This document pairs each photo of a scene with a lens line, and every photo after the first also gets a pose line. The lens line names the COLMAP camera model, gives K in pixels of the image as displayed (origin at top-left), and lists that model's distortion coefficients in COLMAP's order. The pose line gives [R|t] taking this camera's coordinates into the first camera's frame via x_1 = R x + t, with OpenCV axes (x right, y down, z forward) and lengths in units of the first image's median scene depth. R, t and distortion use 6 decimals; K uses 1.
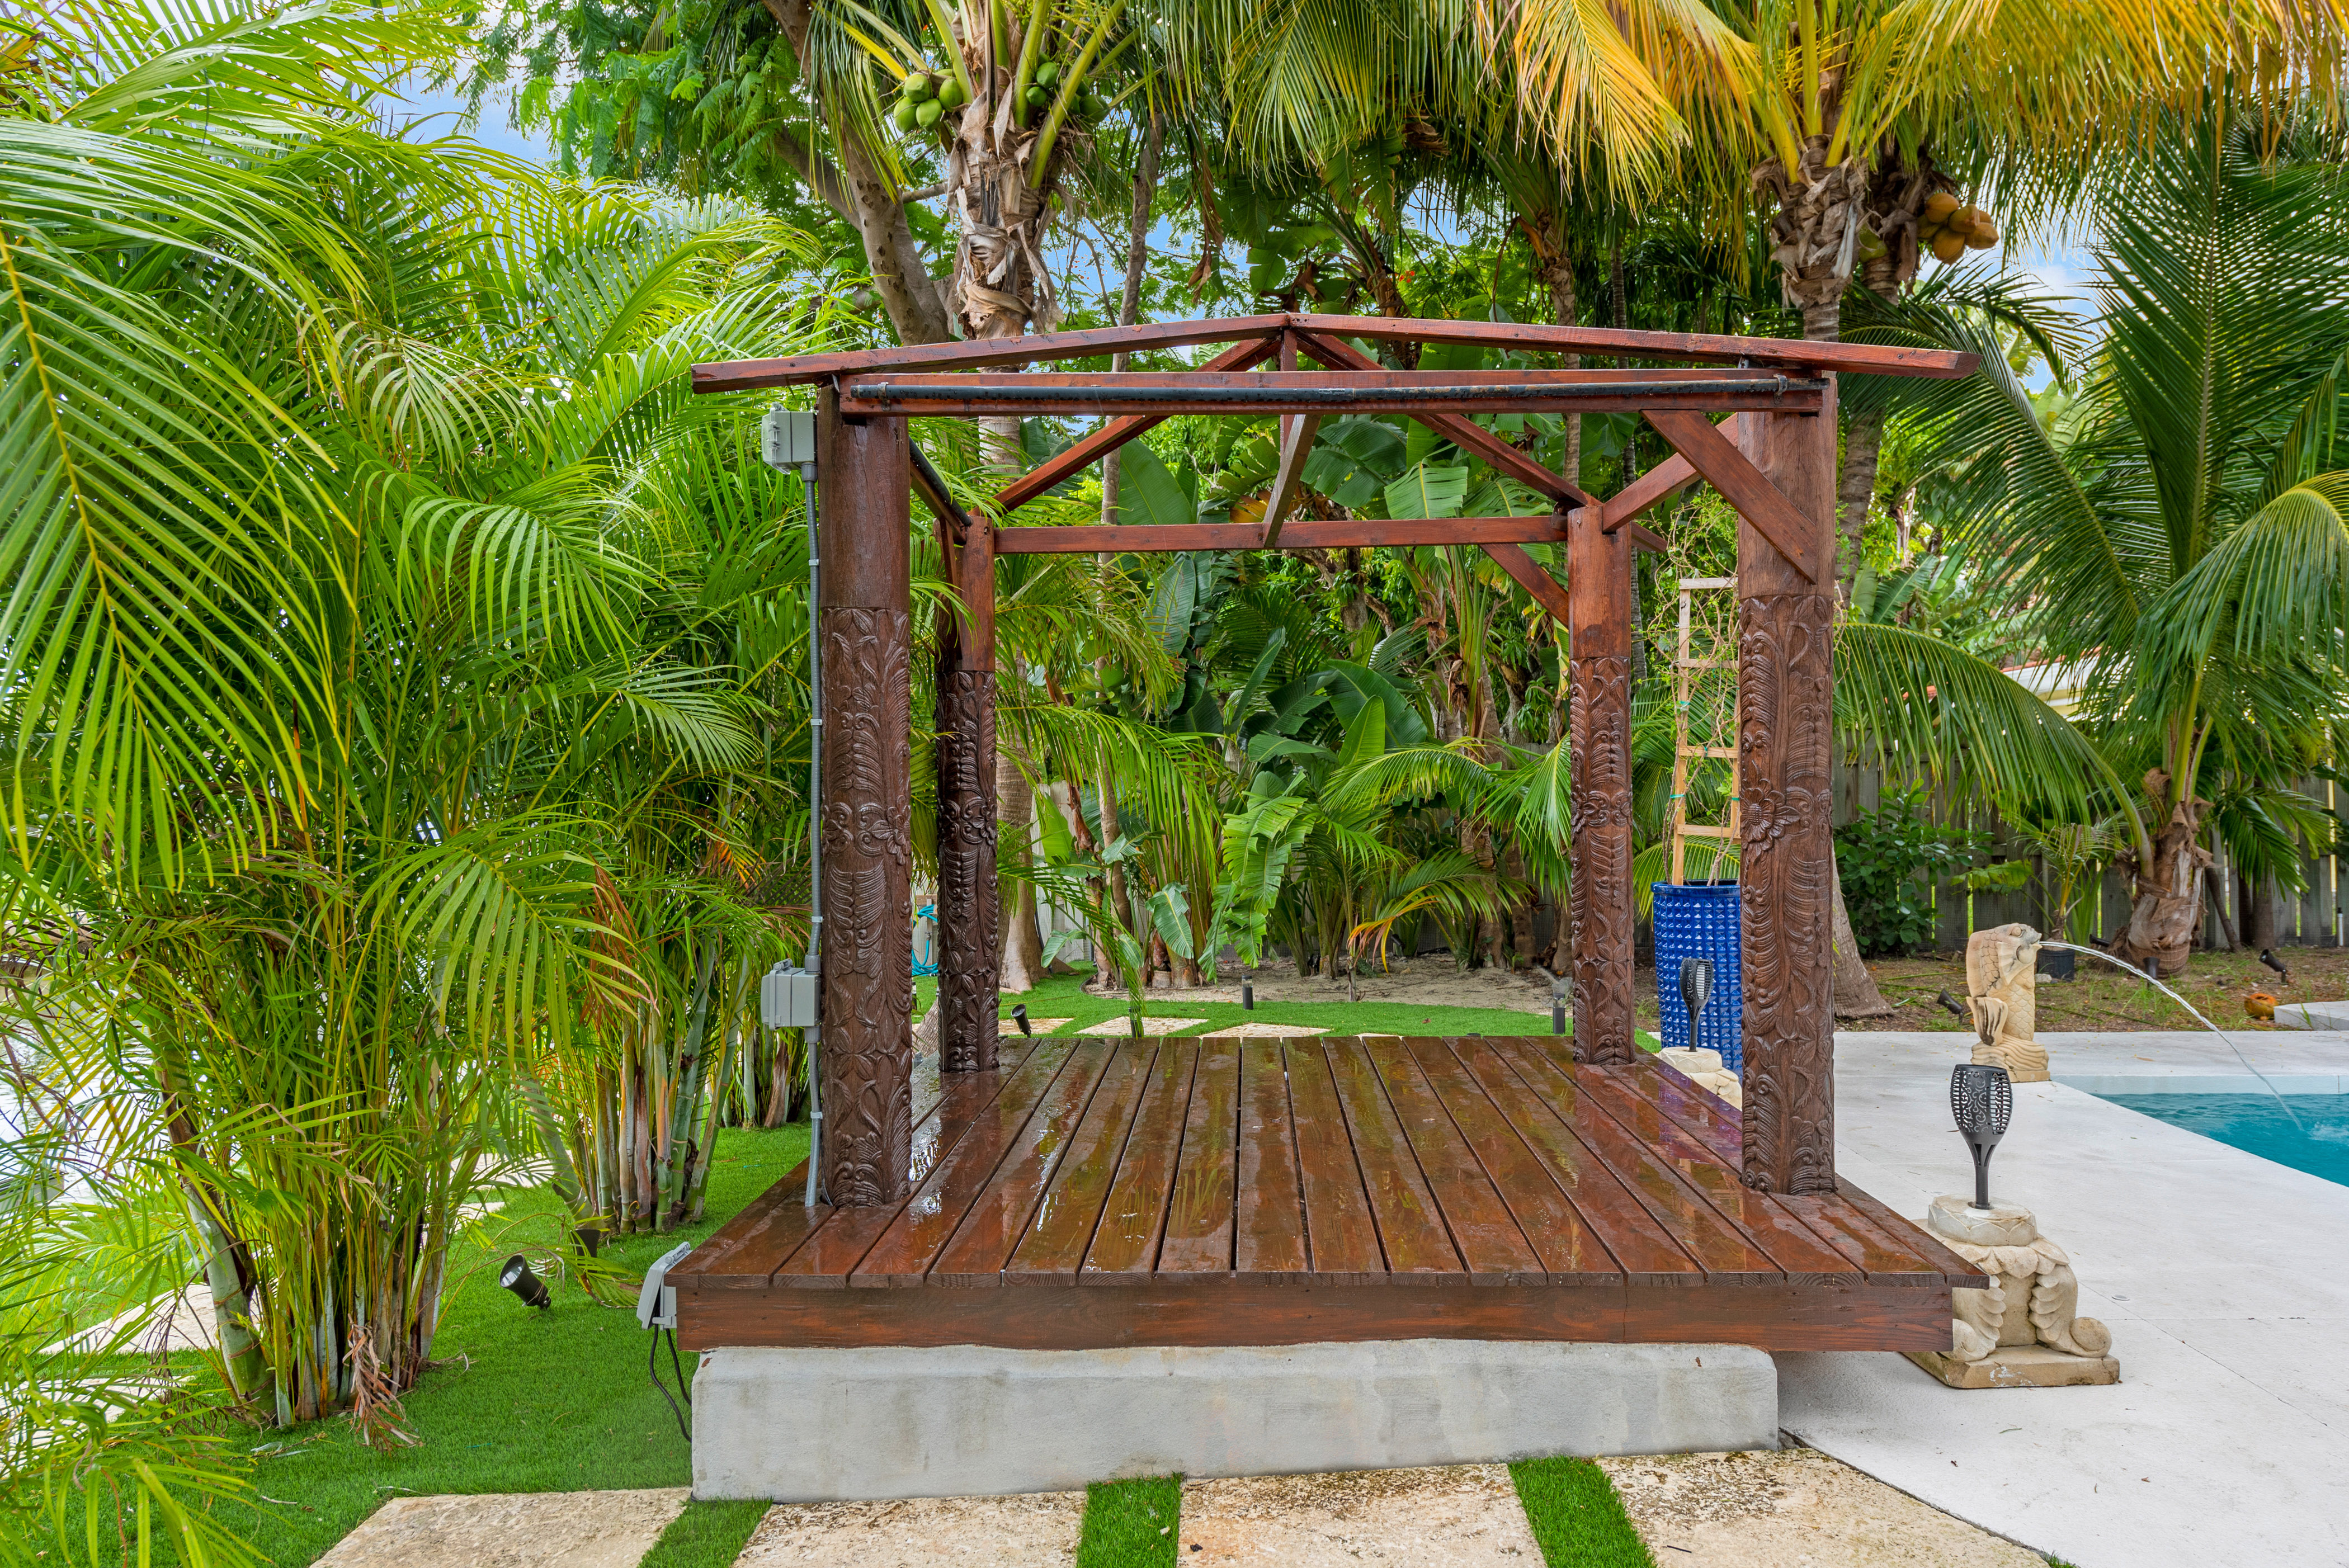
lens RADIAL K [[1467.5, 0, 1174.5], [0, 1467.5, 784.0], [0, 0, 1]] dist [0.003784, 0.000301]
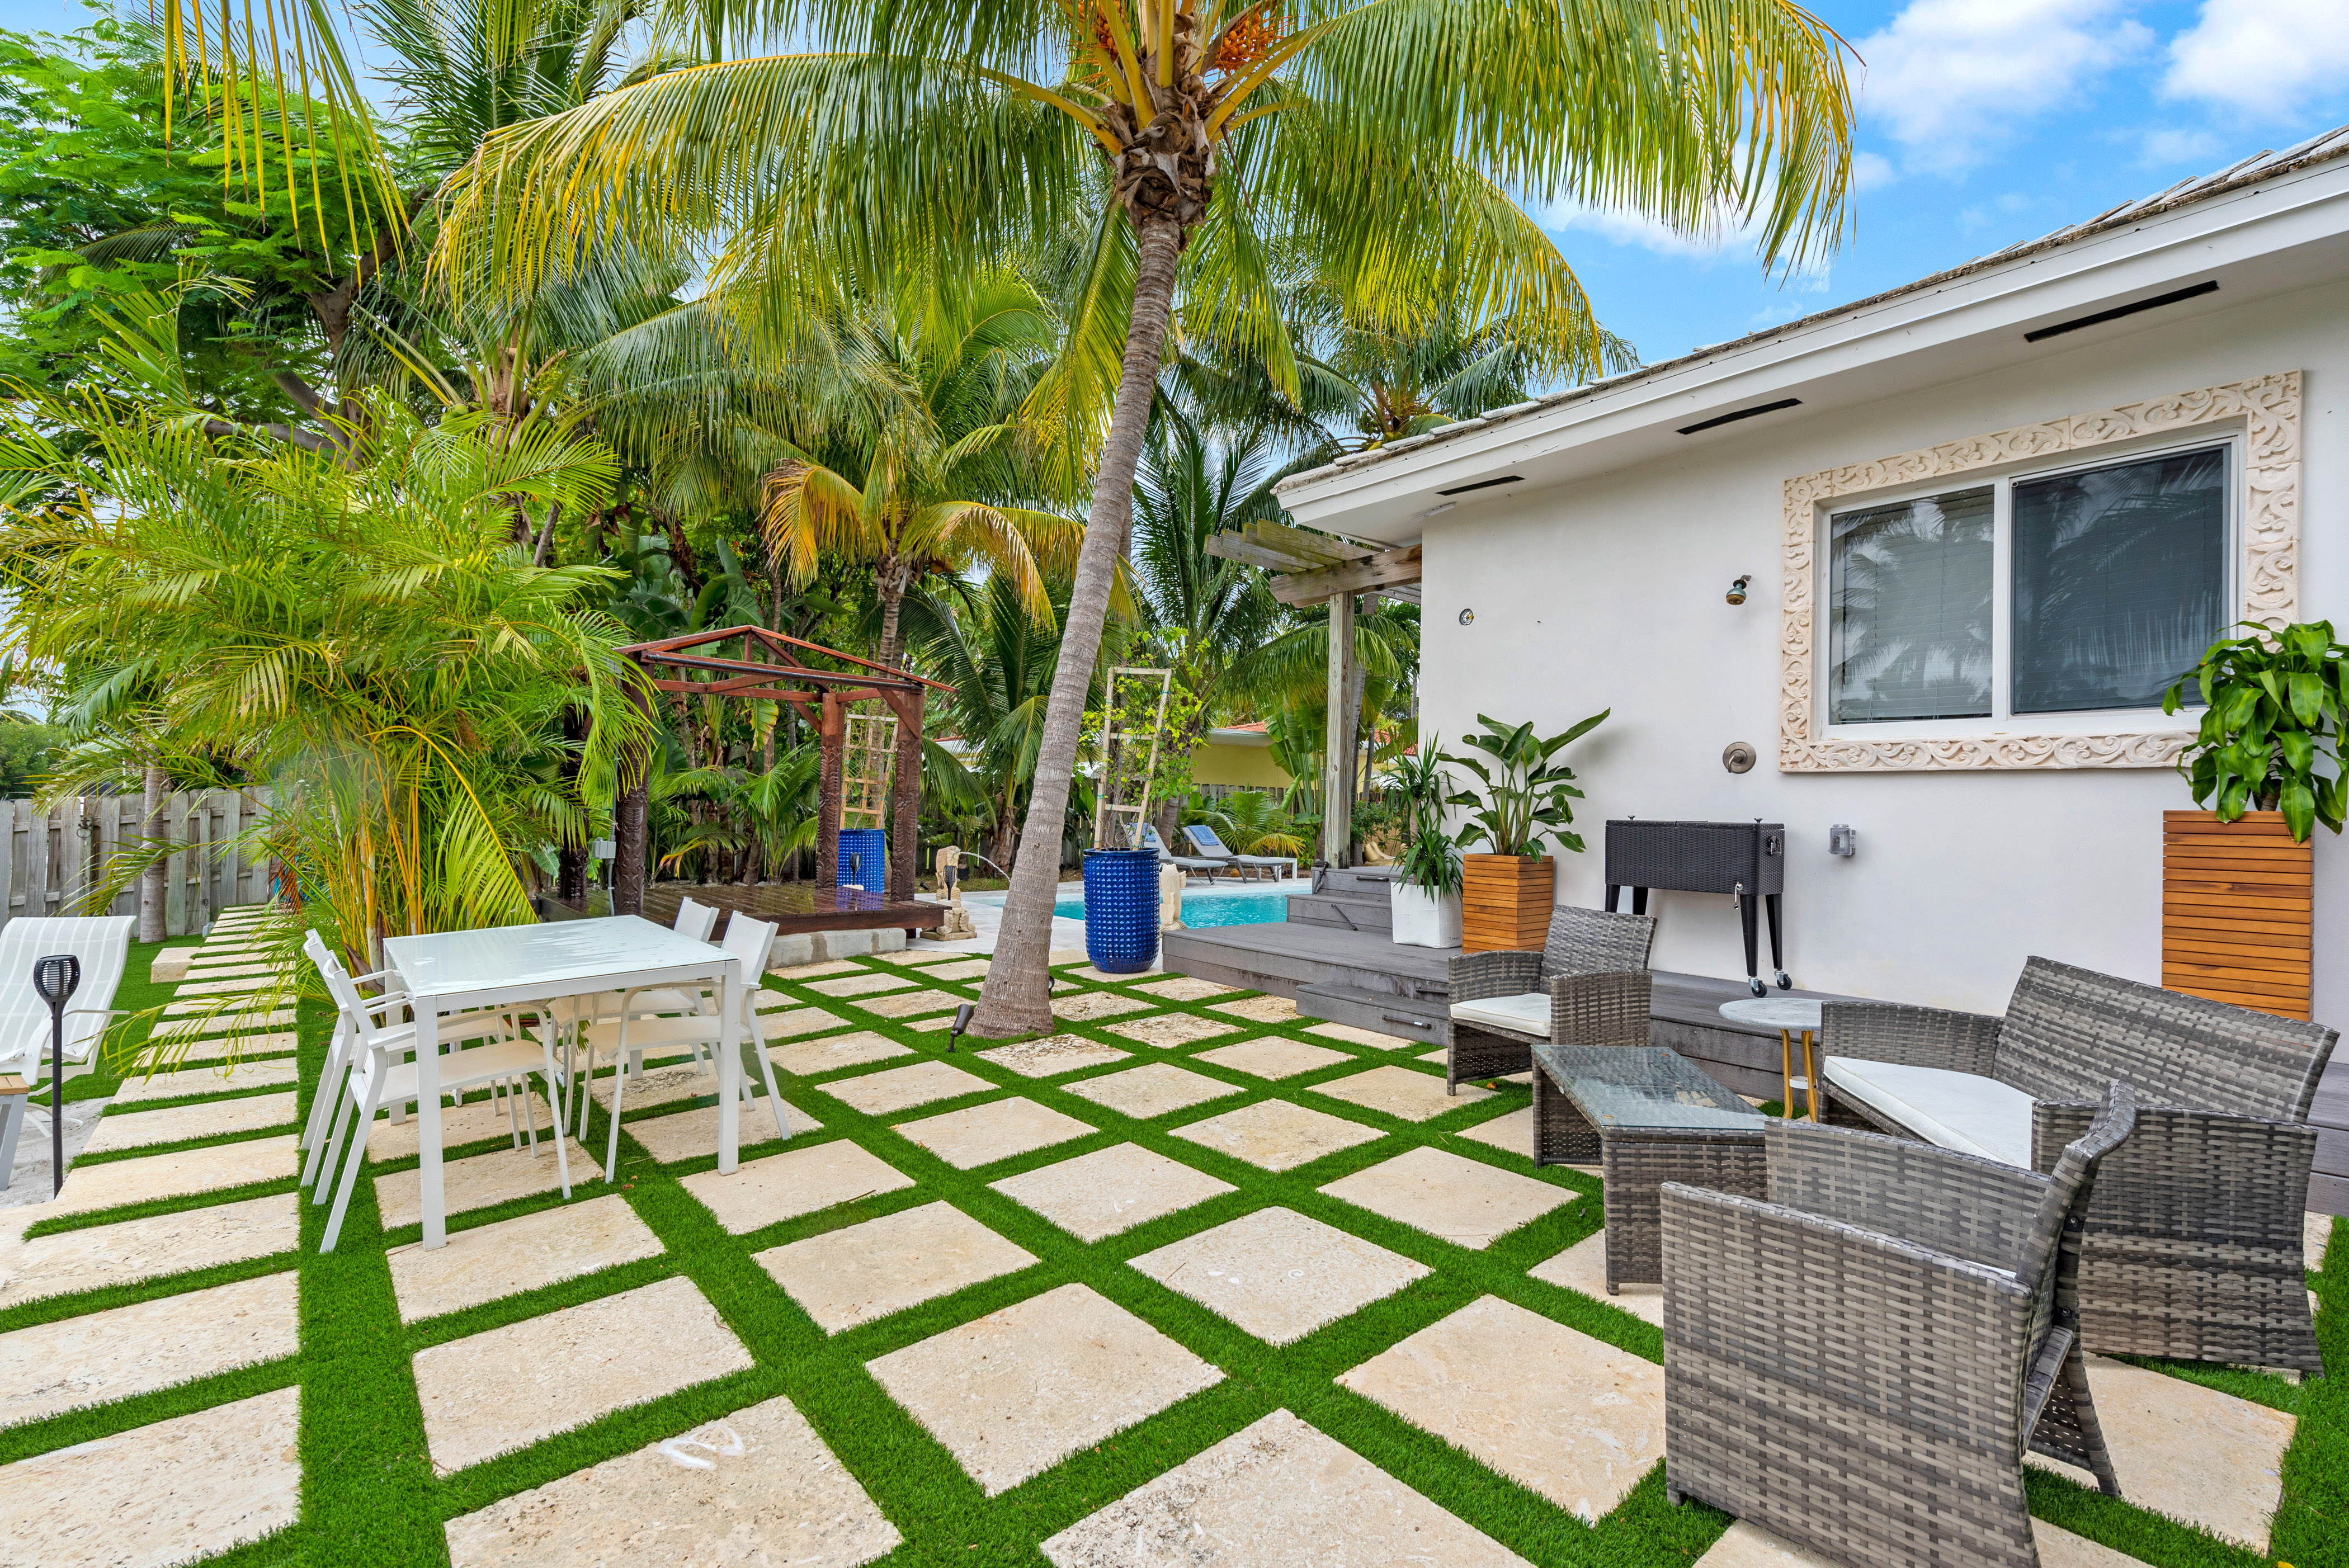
lens RADIAL K [[1076.1, 0, 1174.5], [0, 1076.1, 784.0], [0, 0, 1]] dist [-0.001002, -0.000882]
pose [[0.738253, 0.044750, 0.673037, -0.420206], [-0.035534, 0.998992, -0.027446, 0.014692], [-0.673587, -0.003654, 0.739099, -0.671616]]
